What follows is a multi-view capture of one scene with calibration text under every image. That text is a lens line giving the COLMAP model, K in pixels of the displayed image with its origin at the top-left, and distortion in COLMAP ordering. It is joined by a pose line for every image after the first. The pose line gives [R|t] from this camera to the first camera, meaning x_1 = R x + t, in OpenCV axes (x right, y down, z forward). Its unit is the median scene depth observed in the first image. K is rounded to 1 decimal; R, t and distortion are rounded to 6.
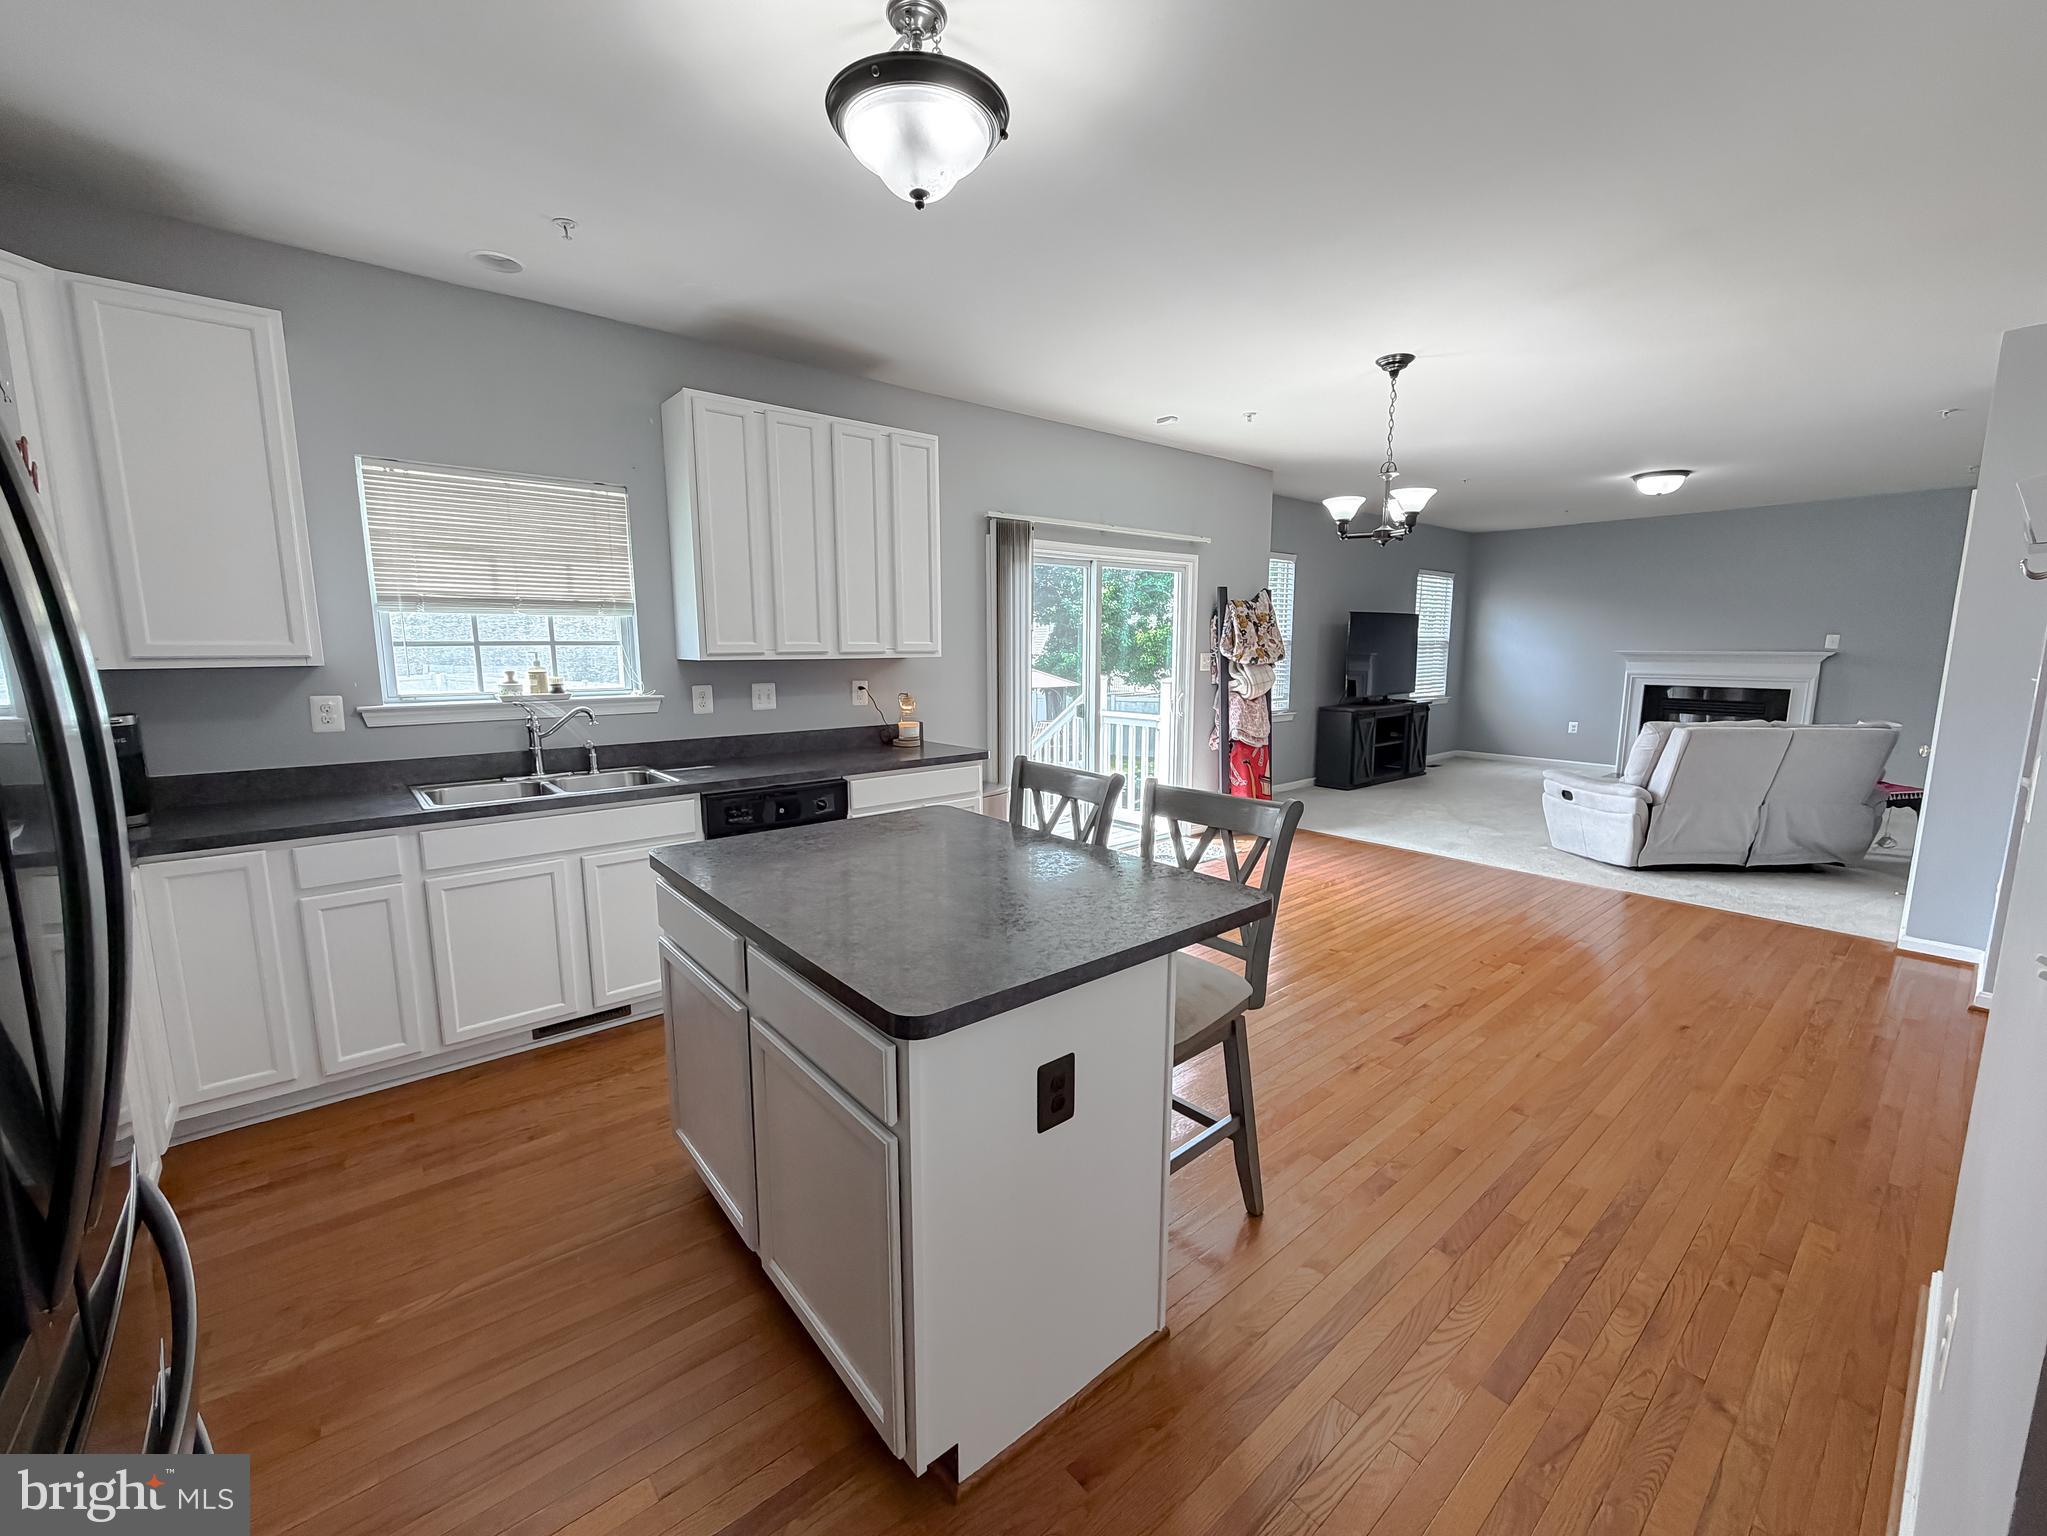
lens RADIAL K [[824.6, 0, 1011.7], [0, 824.6, 765.4], [0, 0, 1]] dist [0.000729, 0.000048]
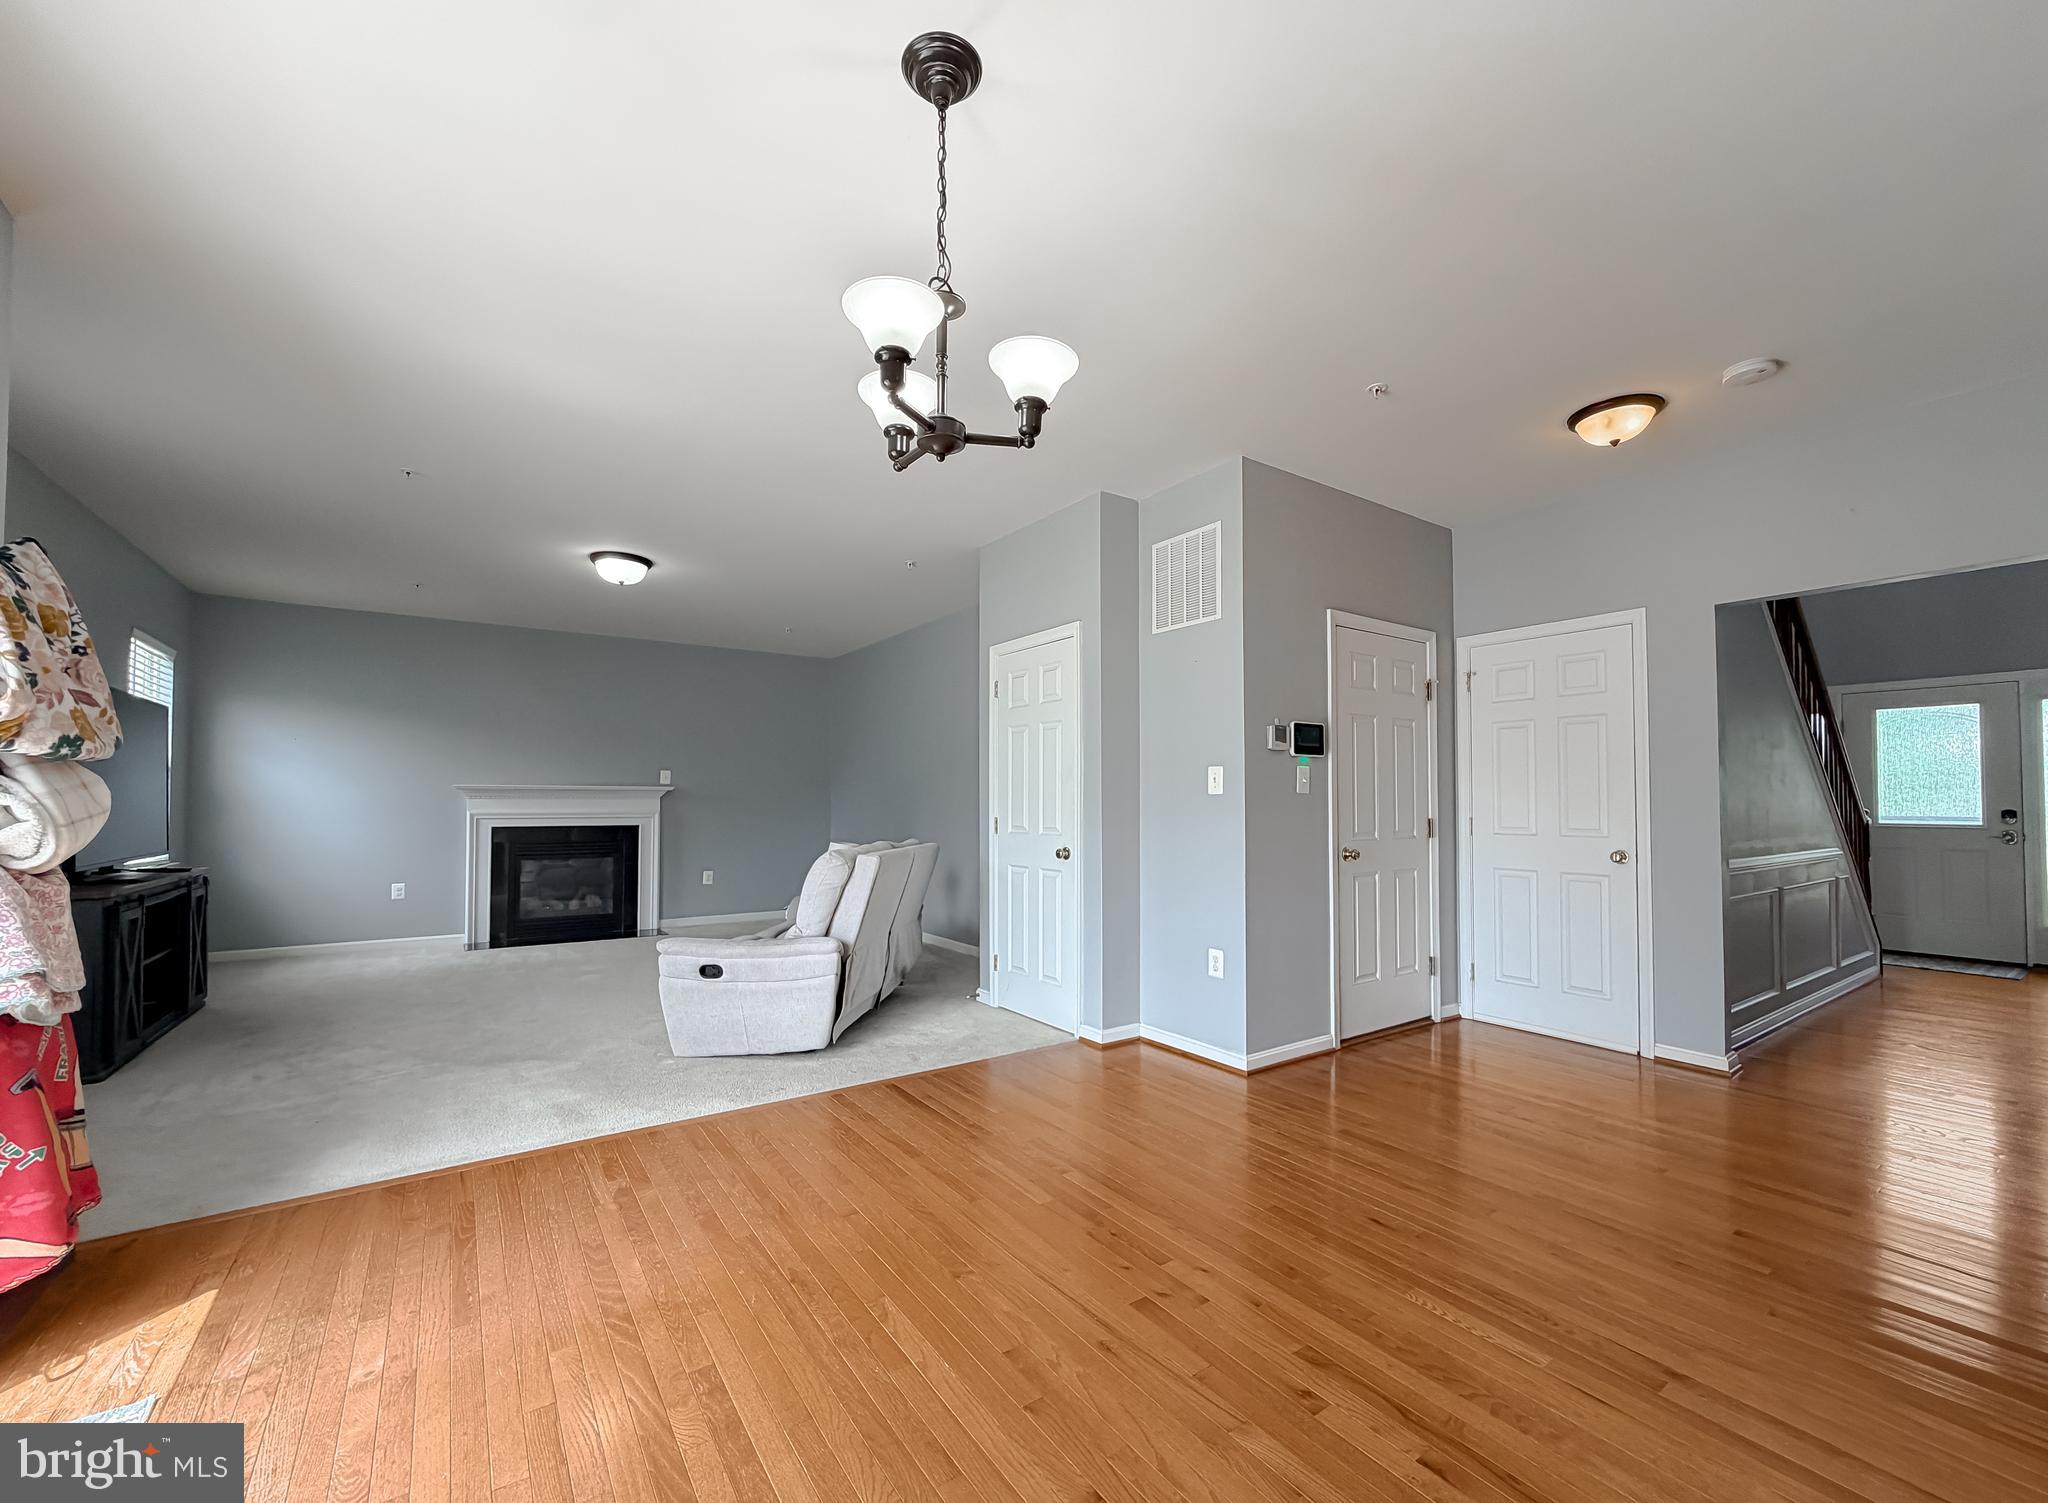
lens RADIAL K [[825.0, 0, 1026.8], [0, 825.0, 785.9], [0, 0, 1]] dist [0.000729, 0.000048]
pose [[0.082818, 0.022915, 0.996301, 0.019639], [0.148375, 0.988309, -0.035065, -0.051915], [-0.985457, 0.150730, 0.078450, 0.673864]]
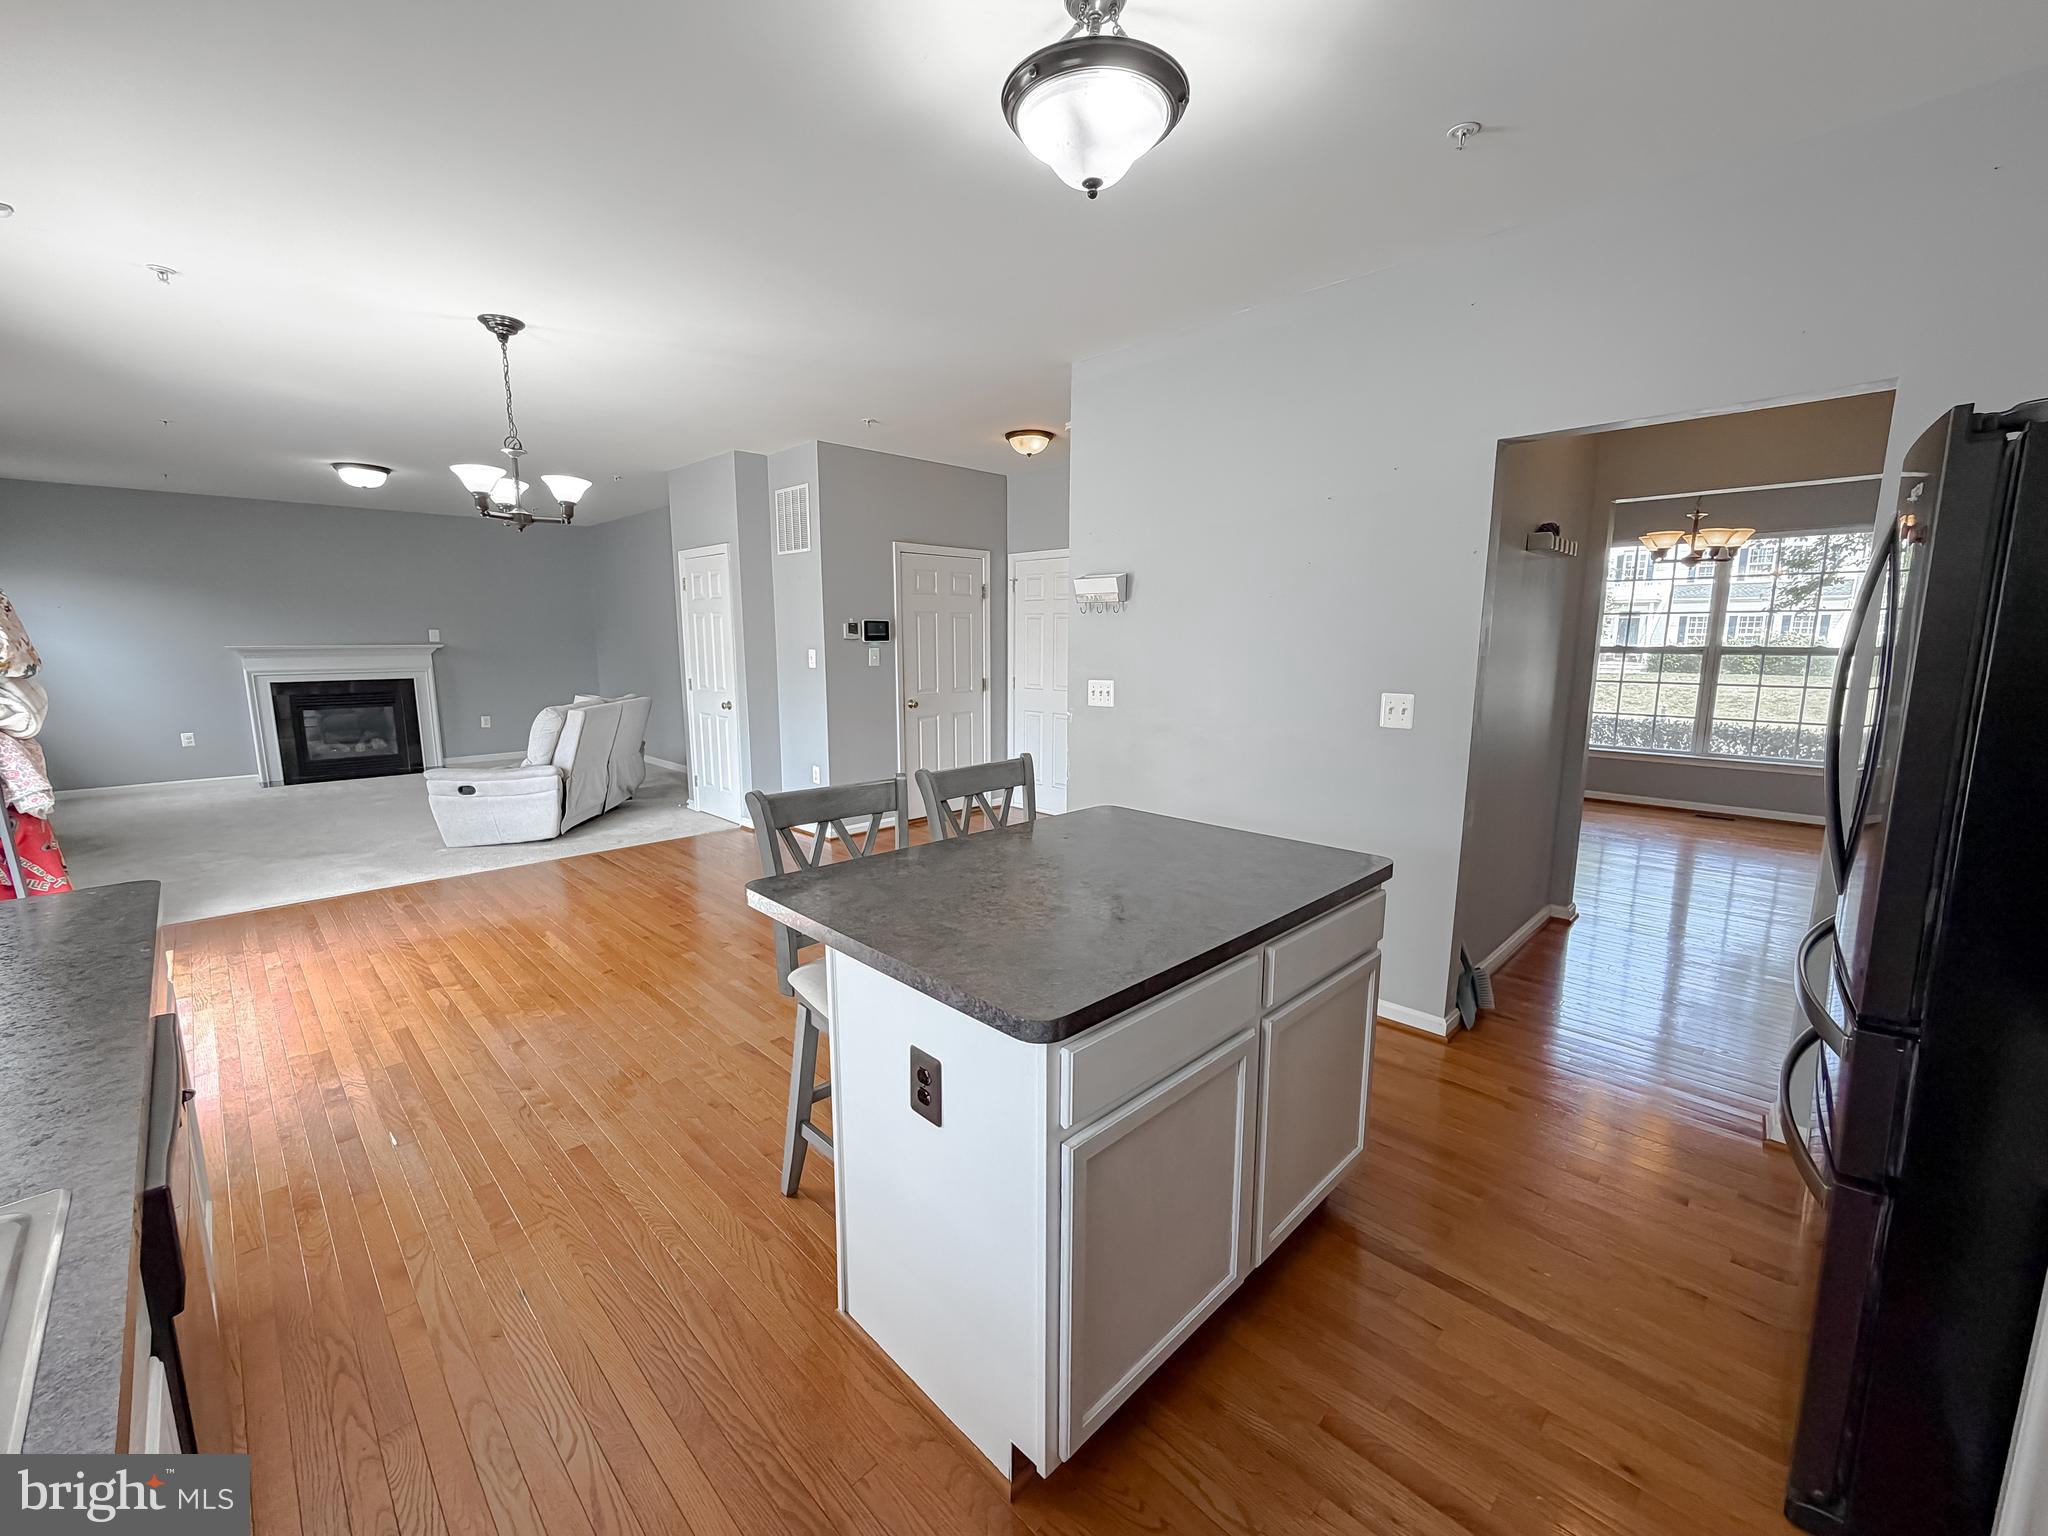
lens RADIAL K [[825.0, 0, 1023.8], [0, 825.0, 768.0], [0, 0, 1]] dist [0.000729, 0.000048]
pose [[-0.092926, -0.159651, 0.982790, -0.370809], [0.148196, 0.973849, 0.172211, -0.062434], [-0.984583, 0.161648, -0.066836, 0.399445]]
